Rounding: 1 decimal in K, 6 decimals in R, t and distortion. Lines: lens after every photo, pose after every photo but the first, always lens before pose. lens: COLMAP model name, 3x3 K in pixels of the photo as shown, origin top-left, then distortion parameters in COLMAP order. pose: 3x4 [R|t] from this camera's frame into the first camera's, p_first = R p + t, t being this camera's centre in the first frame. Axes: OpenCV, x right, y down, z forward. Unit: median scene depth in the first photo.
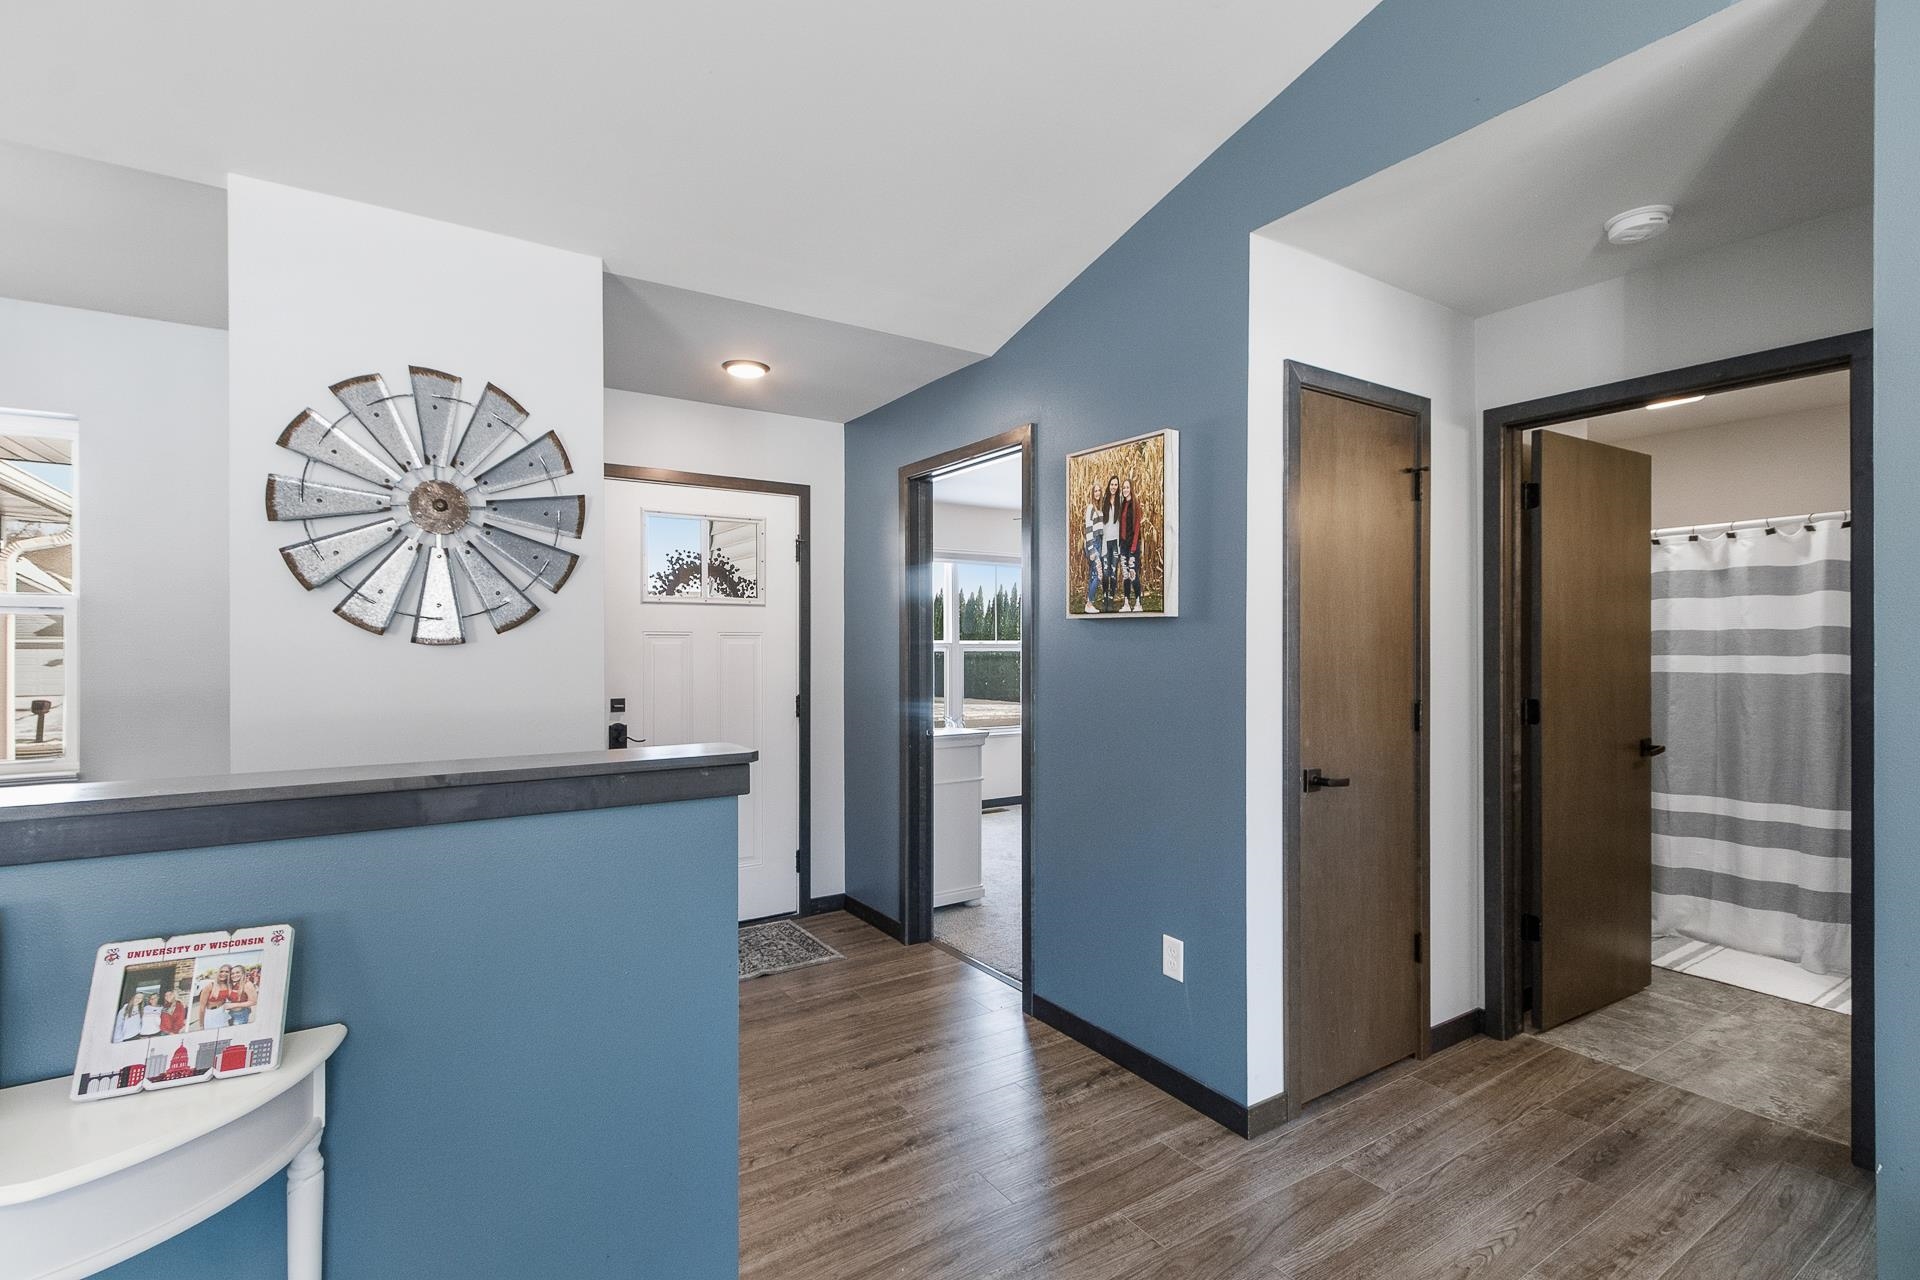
lens RADIAL K [[882.8, 0, 954.1], [0, 882.8, 643.1], [0, 0, 1]] dist [0.000875, 0.000121]
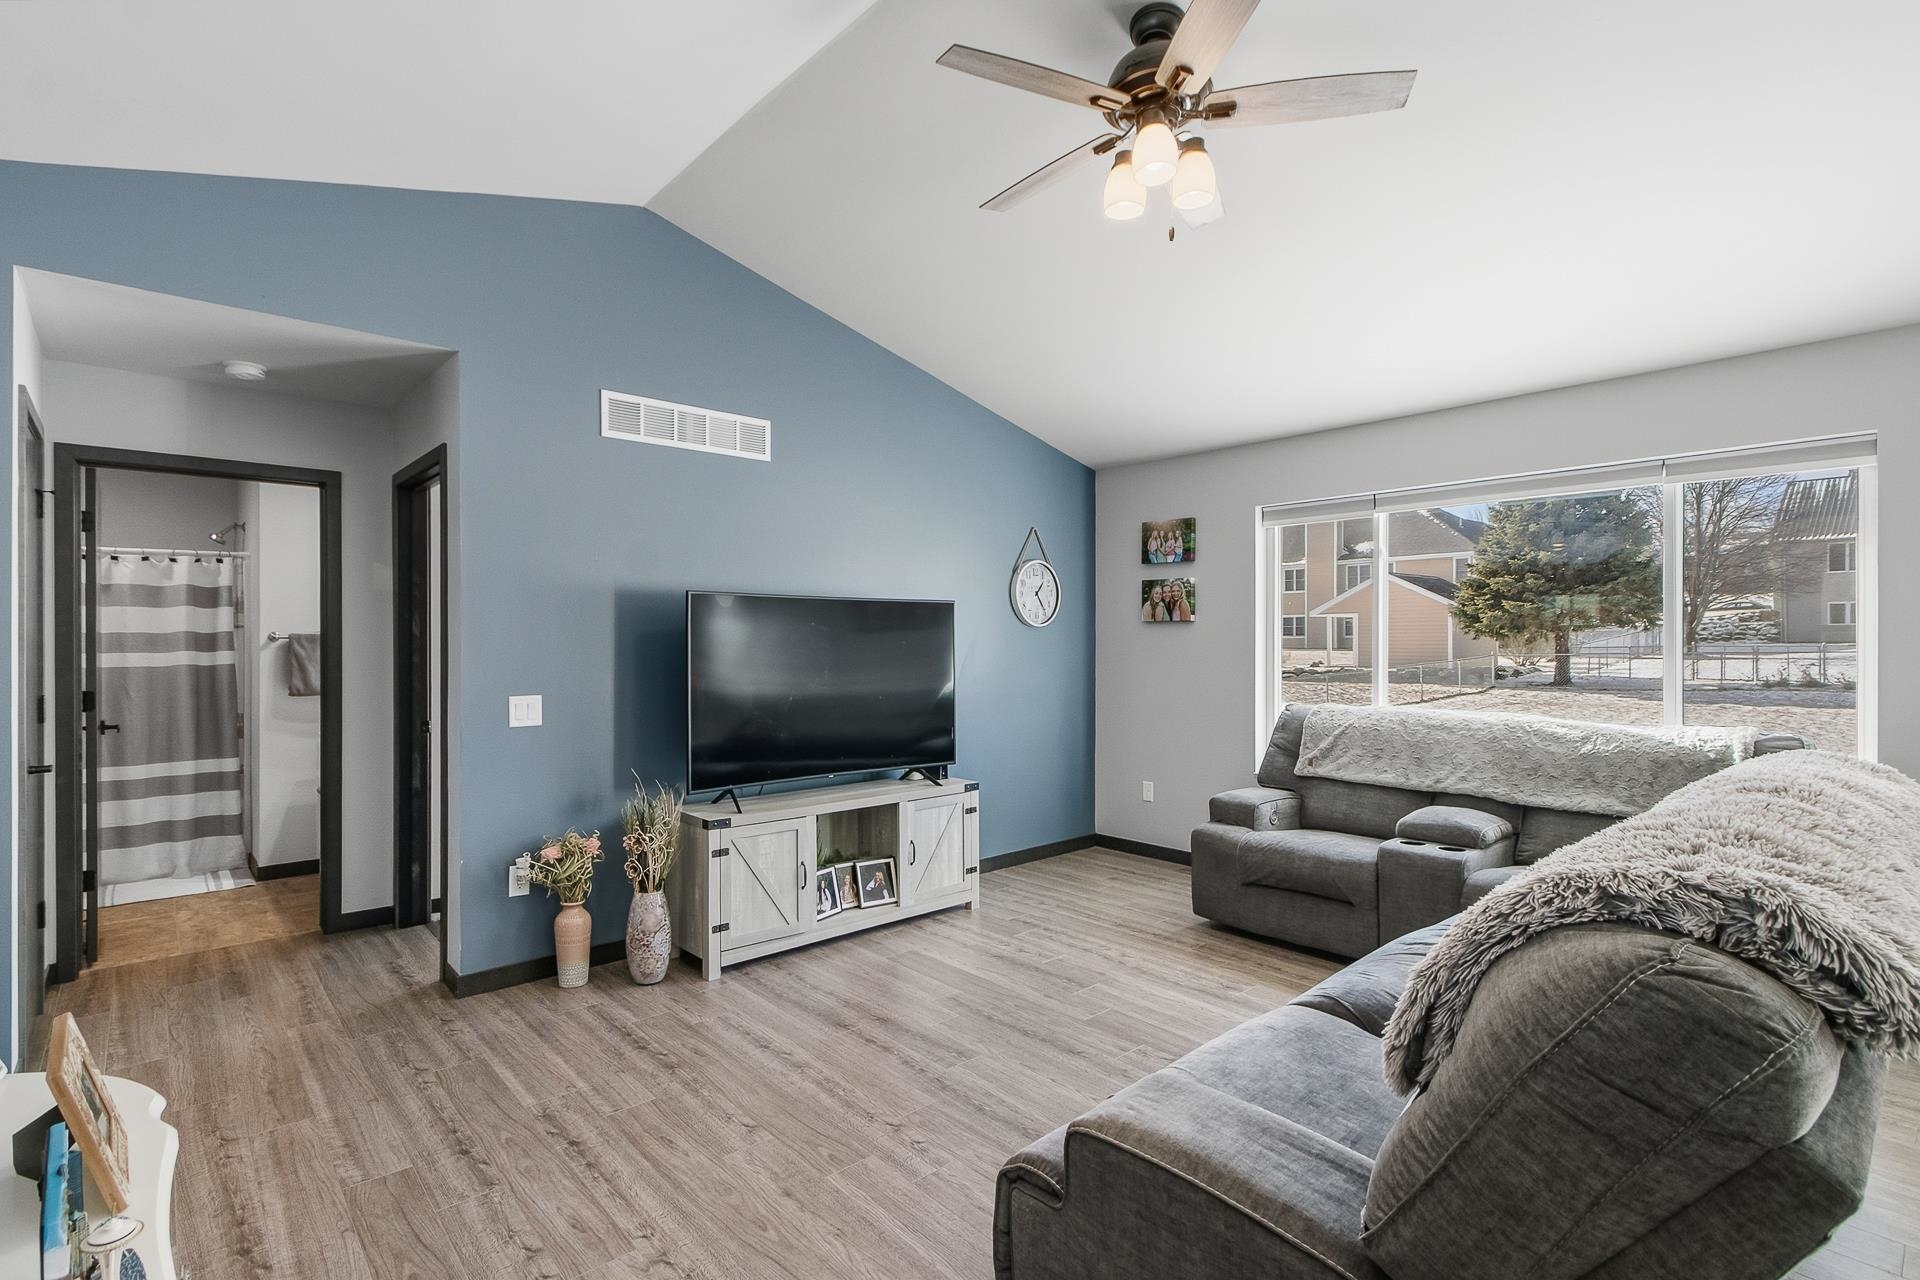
lens RADIAL K [[895.5, 0, 940.9], [0, 895.5, 641.0], [0, 0, 1]] dist [0.001087, -0.000085]
pose [[-0.151893, -0.000195, 0.988397, -0.844524], [0.001344, 0.999999, 0.000403, -0.003351], [-0.988396, 0.001389, -0.151893, 0.041892]]
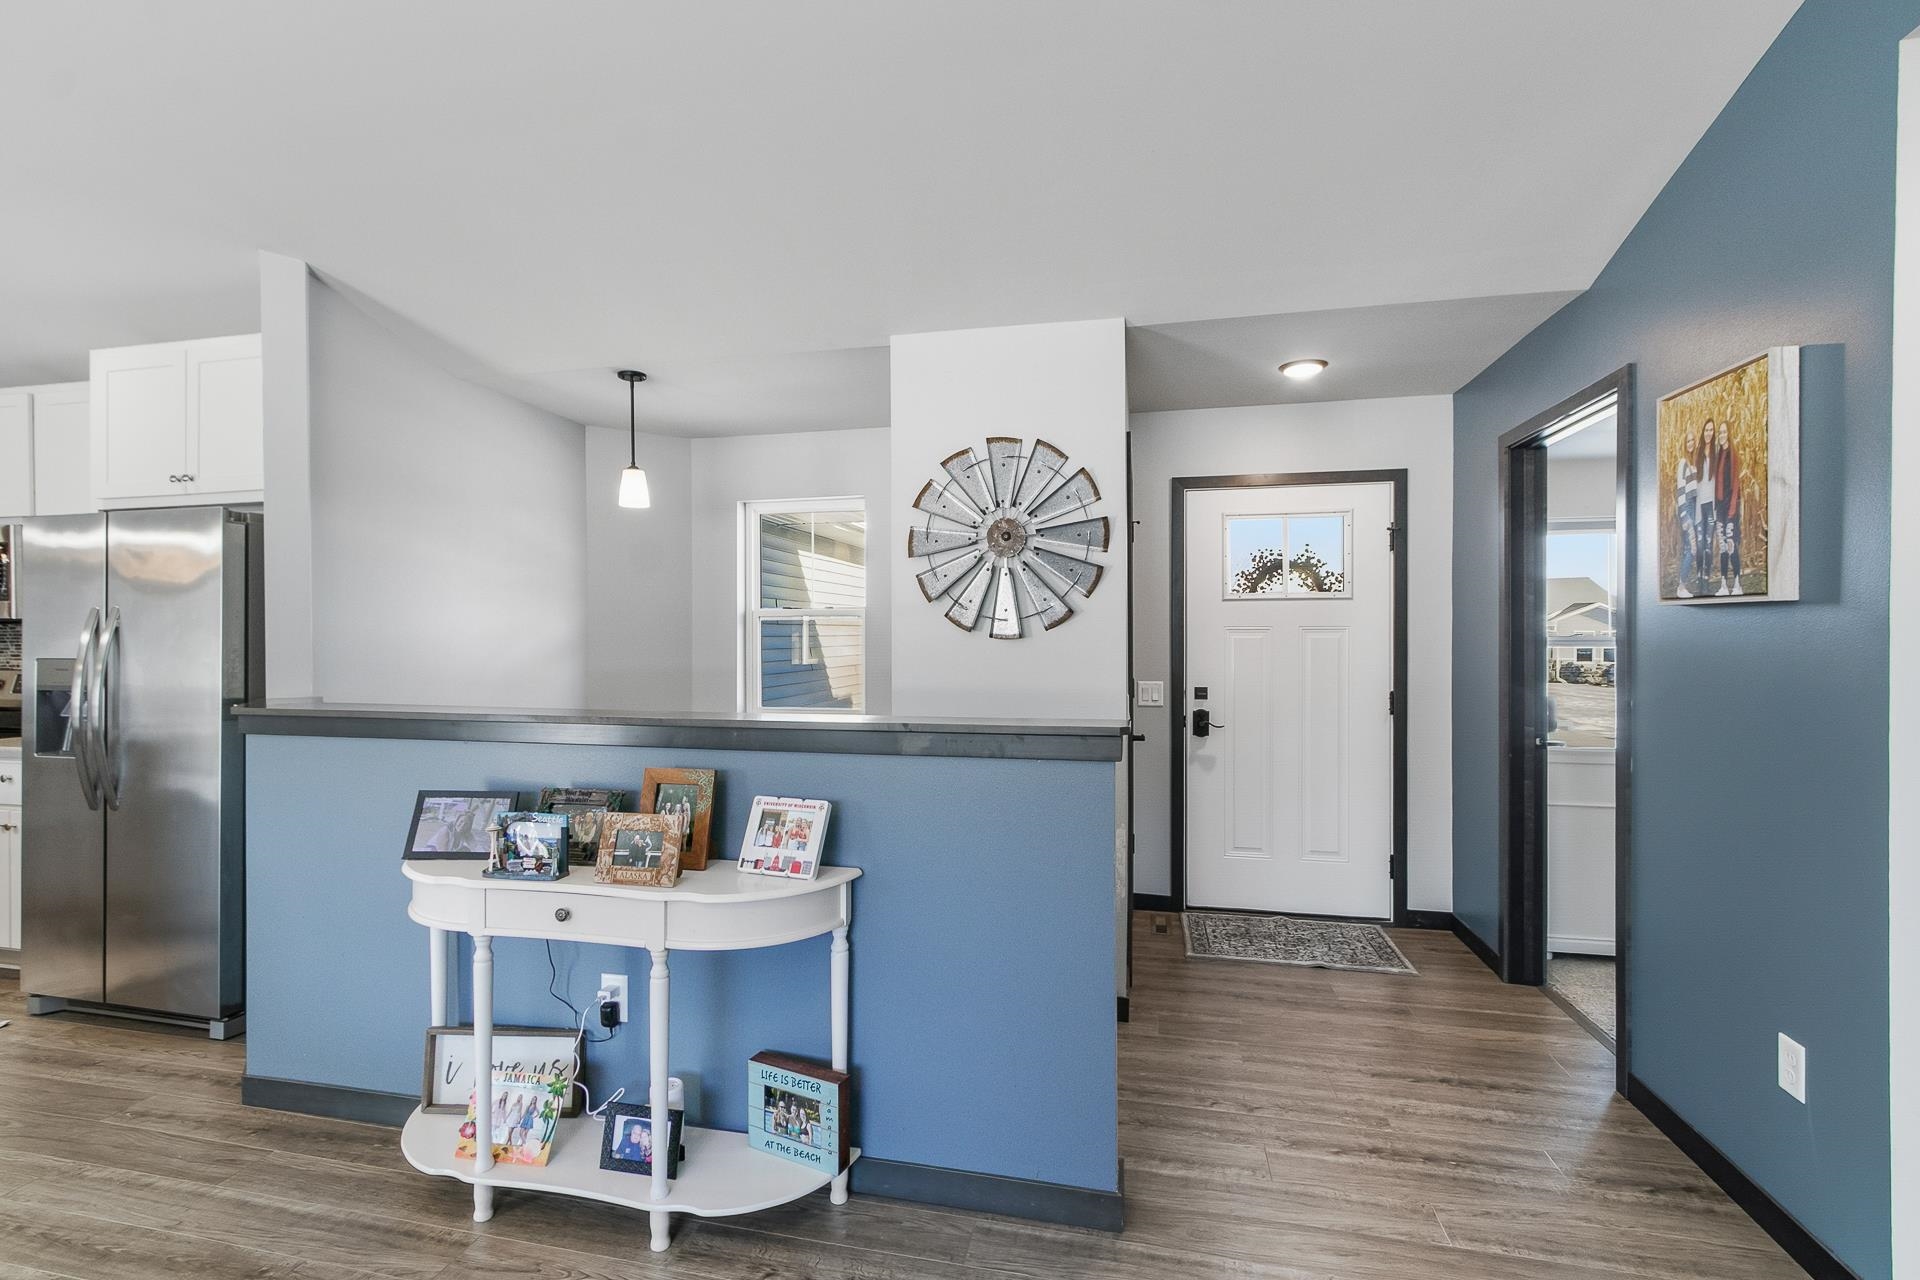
lens RADIAL K [[895.5, 0, 940.9], [0, 895.5, 641.0], [0, 0, 1]] dist [0.001087, -0.000085]
pose [[0.690433, 0.001776, -0.723394, 0.298225], [0.002004, 0.999988, 0.004368, -0.001086], [0.723394, -0.004466, 0.690421, -0.021576]]
